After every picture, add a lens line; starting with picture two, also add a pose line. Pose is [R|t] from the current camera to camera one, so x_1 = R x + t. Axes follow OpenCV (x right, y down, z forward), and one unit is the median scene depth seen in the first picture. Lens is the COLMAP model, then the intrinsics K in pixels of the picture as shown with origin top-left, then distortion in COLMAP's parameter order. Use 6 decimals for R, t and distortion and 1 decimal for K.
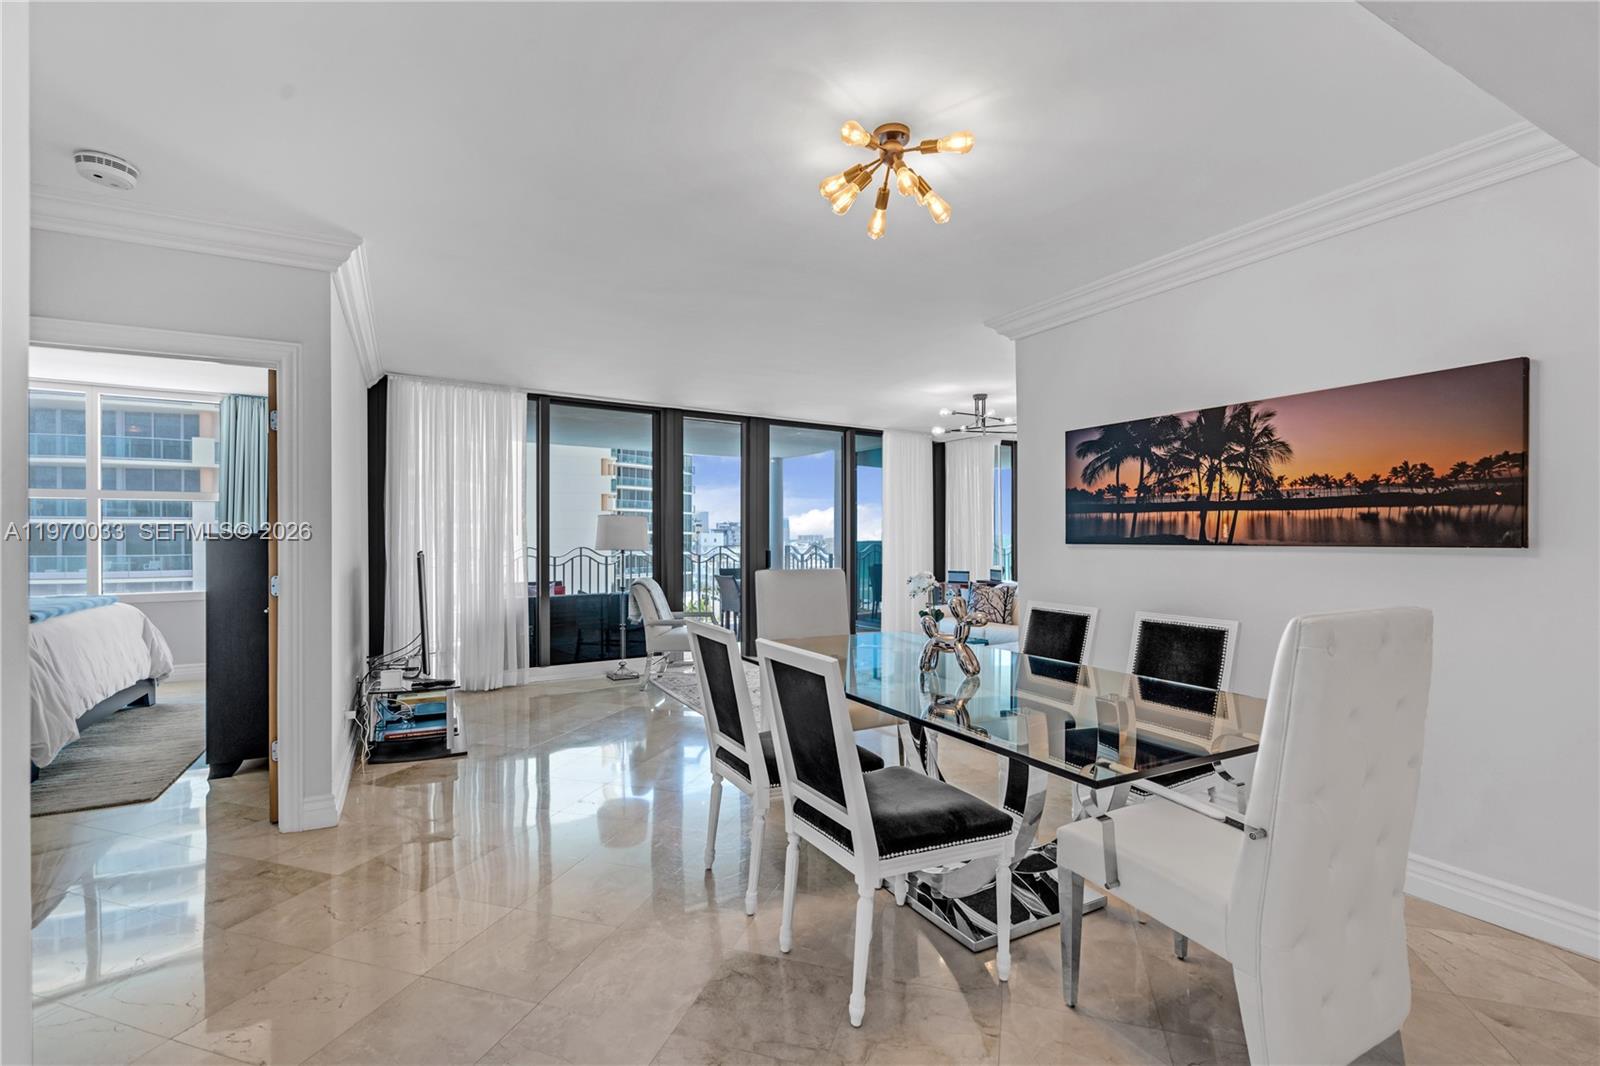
lens RADIAL K [[737.6, 0, 794.6], [0, 737.6, 533.7], [0, 0, 1]] dist [0.012431, 0.001014]
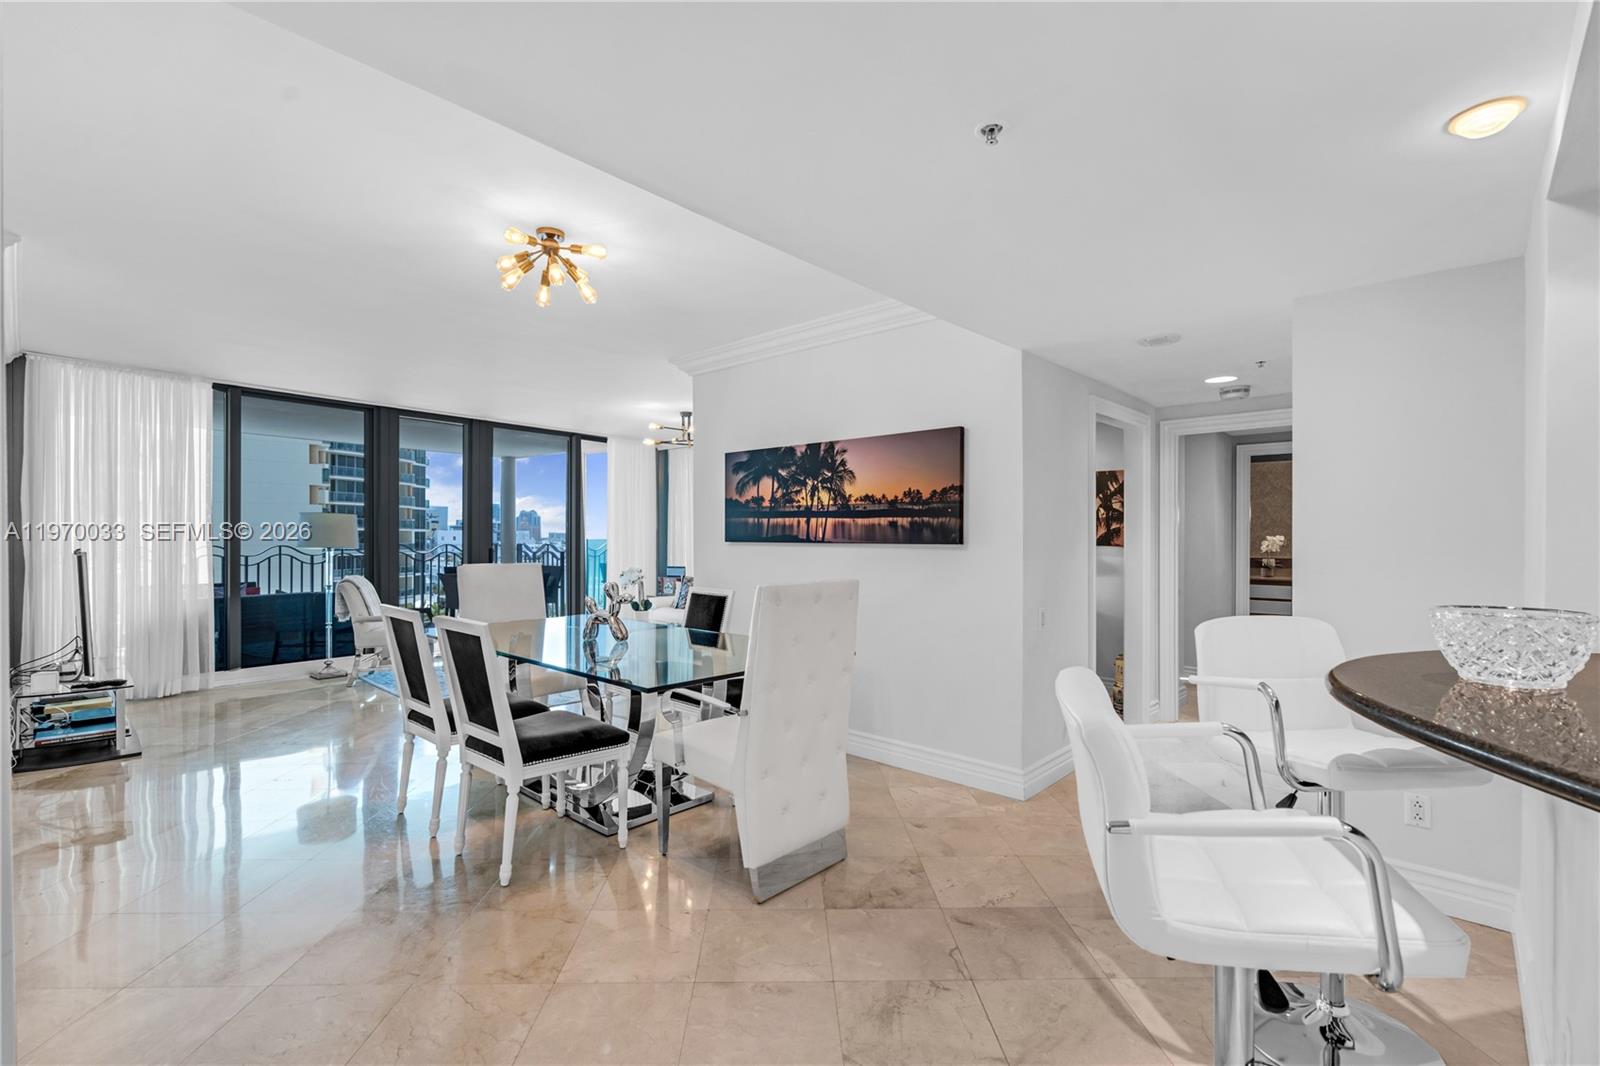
lens RADIAL K [[737.6, 0, 788.2], [0, 737.6, 533.7], [0, 0, 1]] dist [0.012431, 0.001014]
pose [[0.950311, 0.004093, 0.311274, 0.090781], [-0.004836, 0.999987, 0.001617, -0.003269], [-0.311263, -0.003042, 0.950319, -0.289749]]
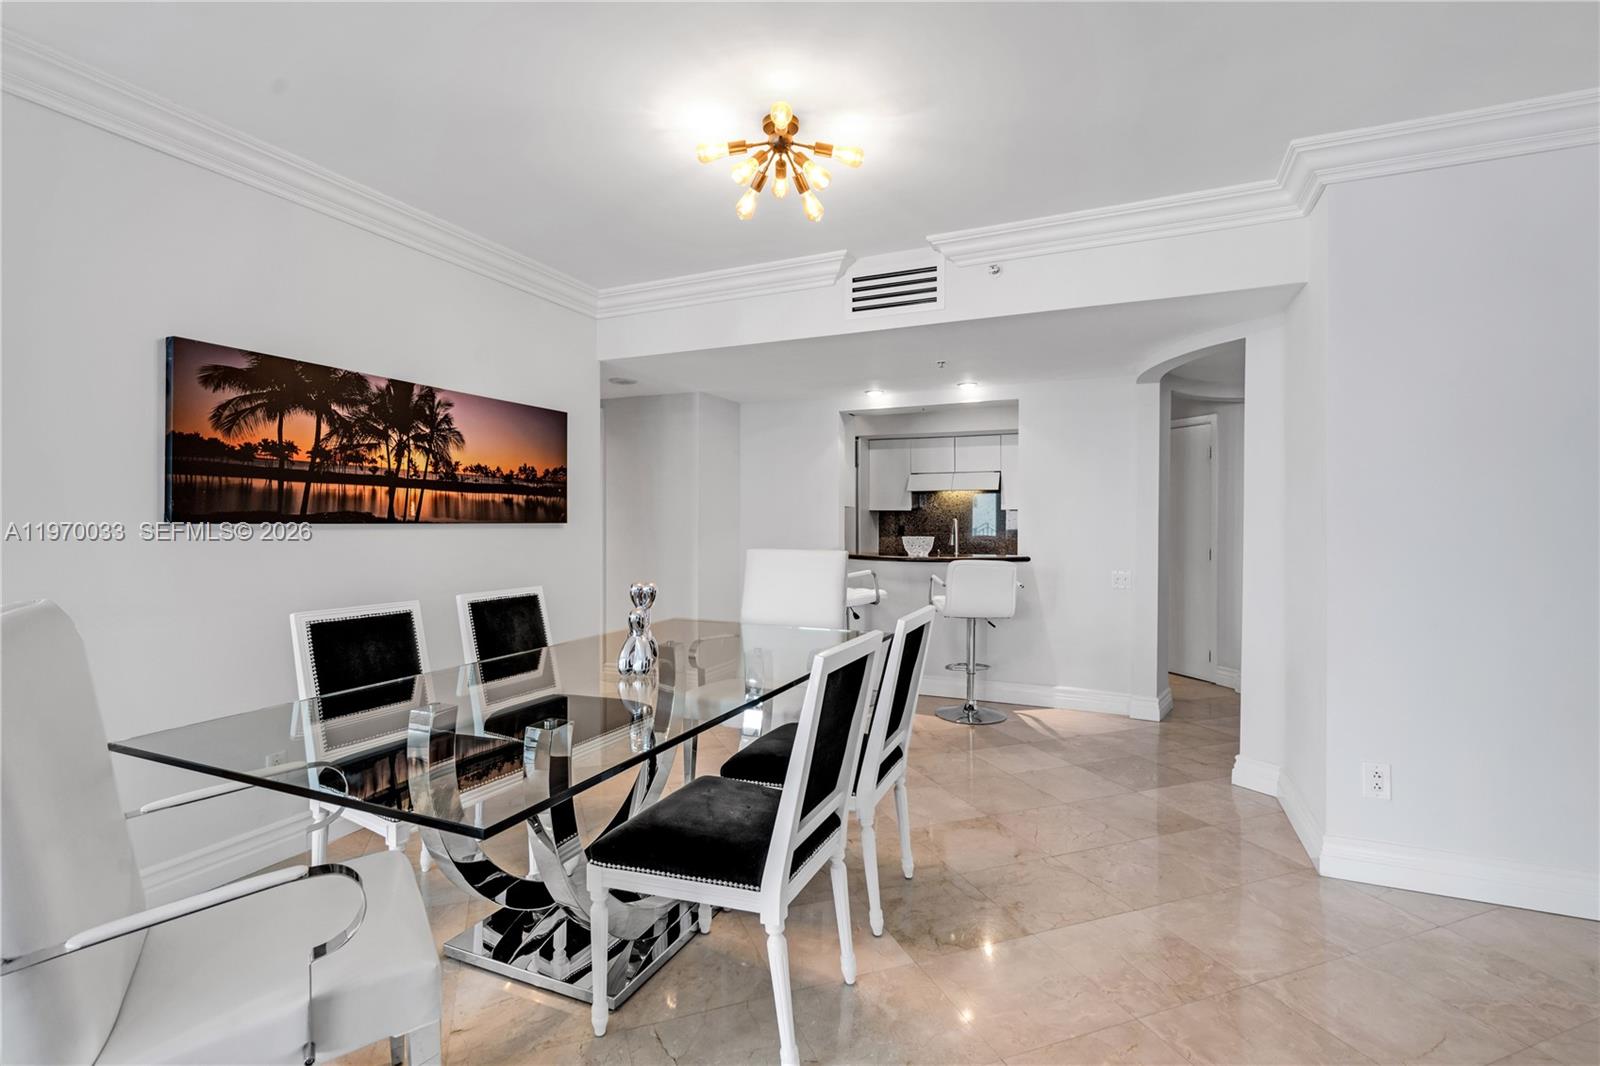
lens RADIAL K [[737.6, 0, 791.6], [0, 737.6, 521.0], [0, 0, 1]] dist [0.012431, 0.001014]
pose [[-0.606179, 0.005051, 0.795312, -0.502063], [0.000192, 0.999981, -0.006205, 0.018196], [-0.795329, -0.003609, -0.606168, 1.169239]]
